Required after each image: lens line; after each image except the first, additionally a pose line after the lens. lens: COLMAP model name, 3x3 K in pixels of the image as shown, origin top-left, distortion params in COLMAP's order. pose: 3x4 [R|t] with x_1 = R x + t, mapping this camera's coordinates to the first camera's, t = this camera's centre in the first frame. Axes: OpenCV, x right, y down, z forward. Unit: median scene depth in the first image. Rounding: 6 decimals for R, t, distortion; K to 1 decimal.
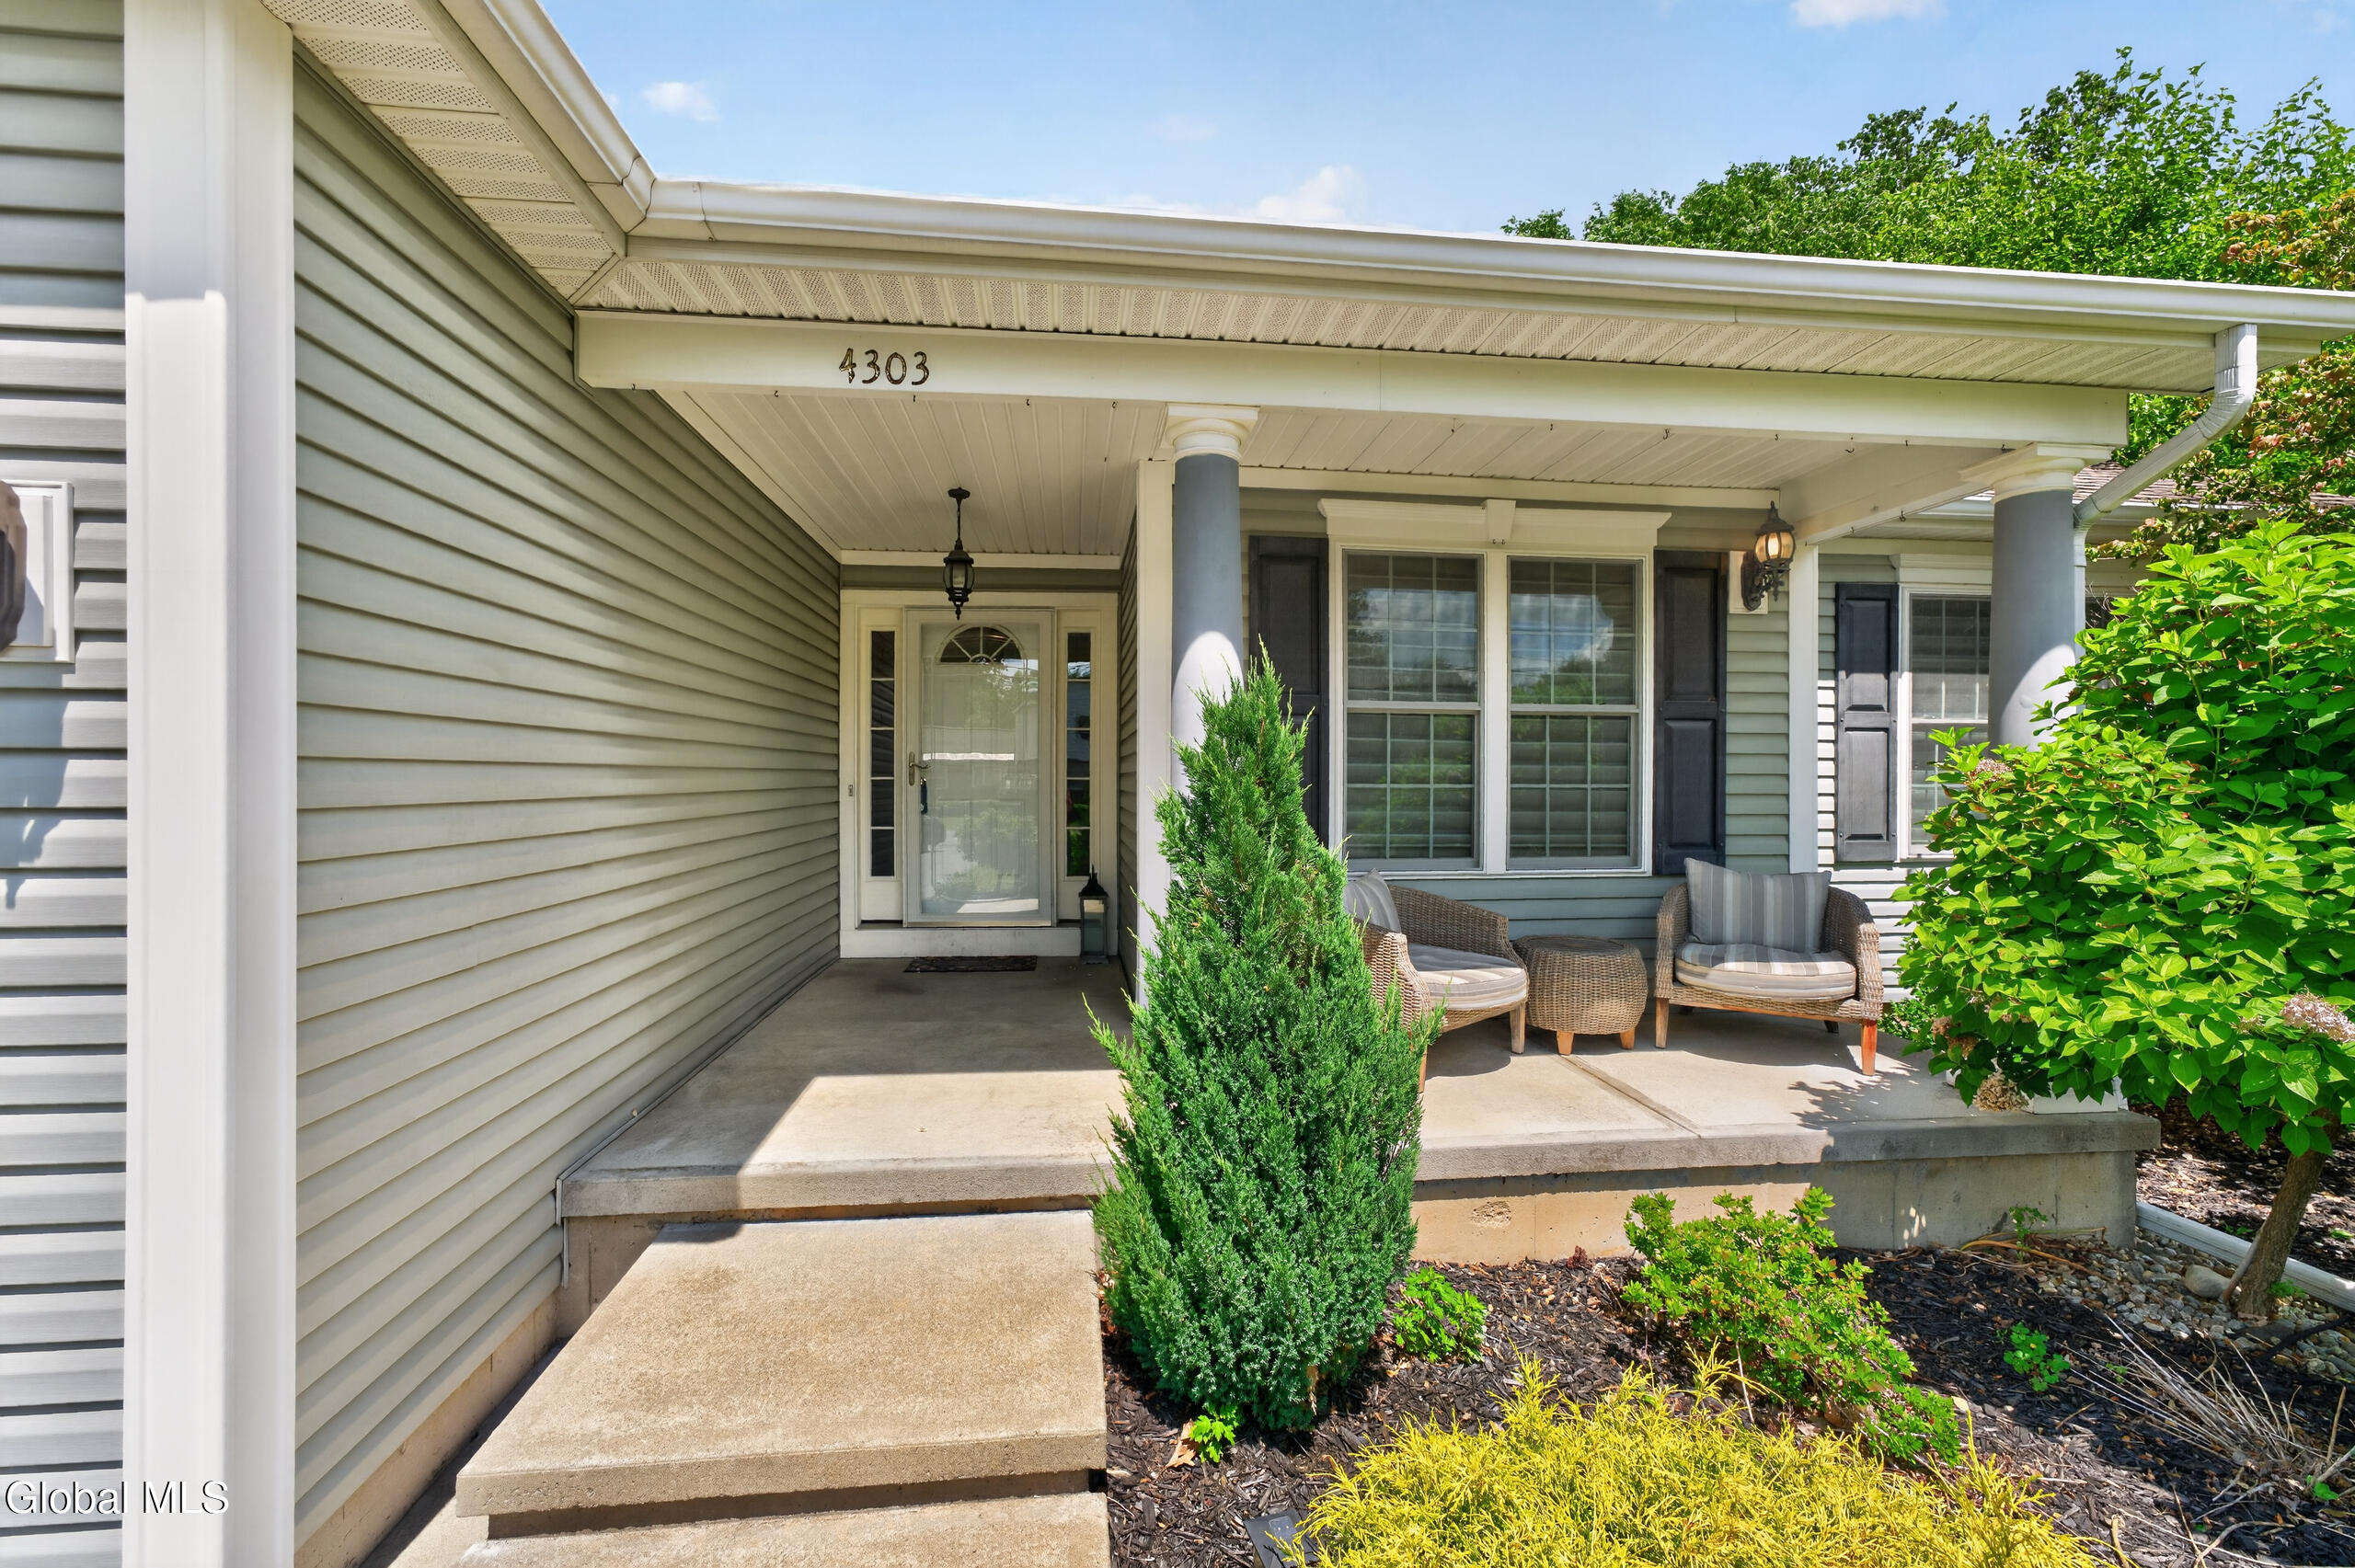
lens RADIAL K [[958.9, 0, 1164.7], [0, 958.9, 772.5], [0, 0, 1]] dist [-0.001354, 0.000263]
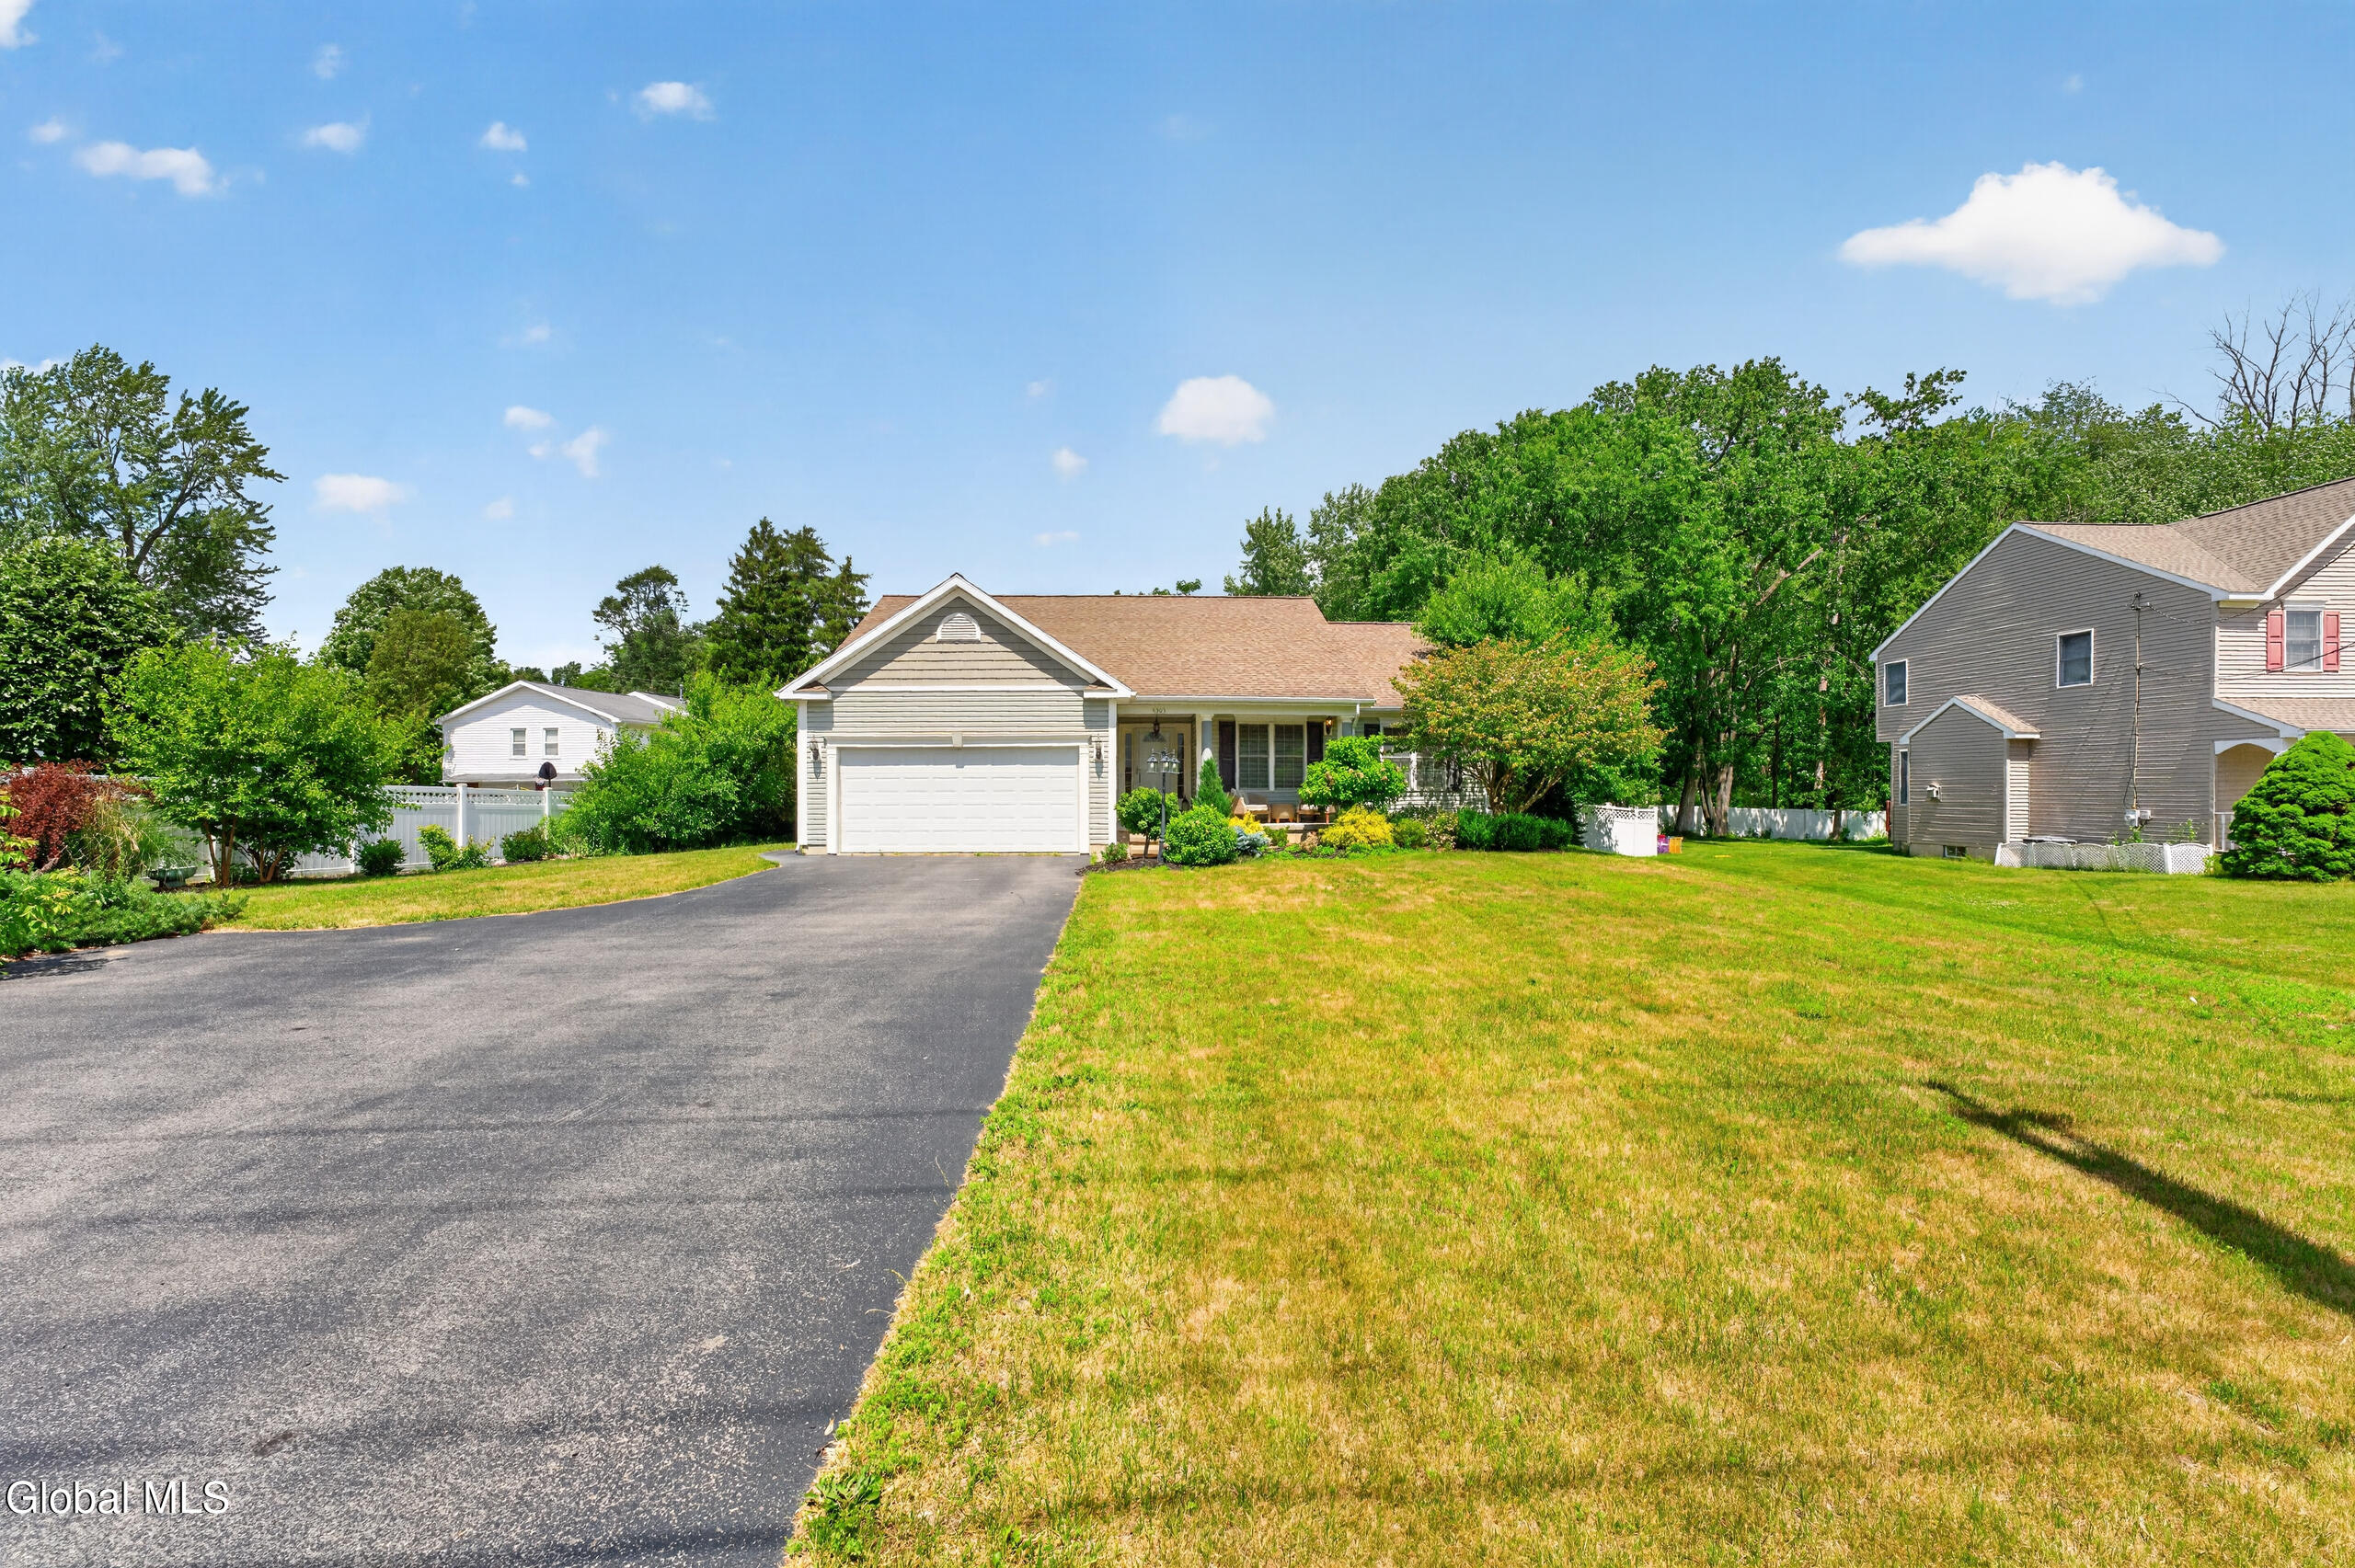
lens RADIAL K [[958.9, 0, 1164.7], [0, 958.9, 772.5], [0, 0, 1]] dist [-0.001354, 0.000263]
pose [[0.998149, -0.005002, -0.060602, 0.114986], [0.004273, 0.999917, -0.012157, 0.074539], [0.060658, 0.011875, 0.998088, -4.282439]]
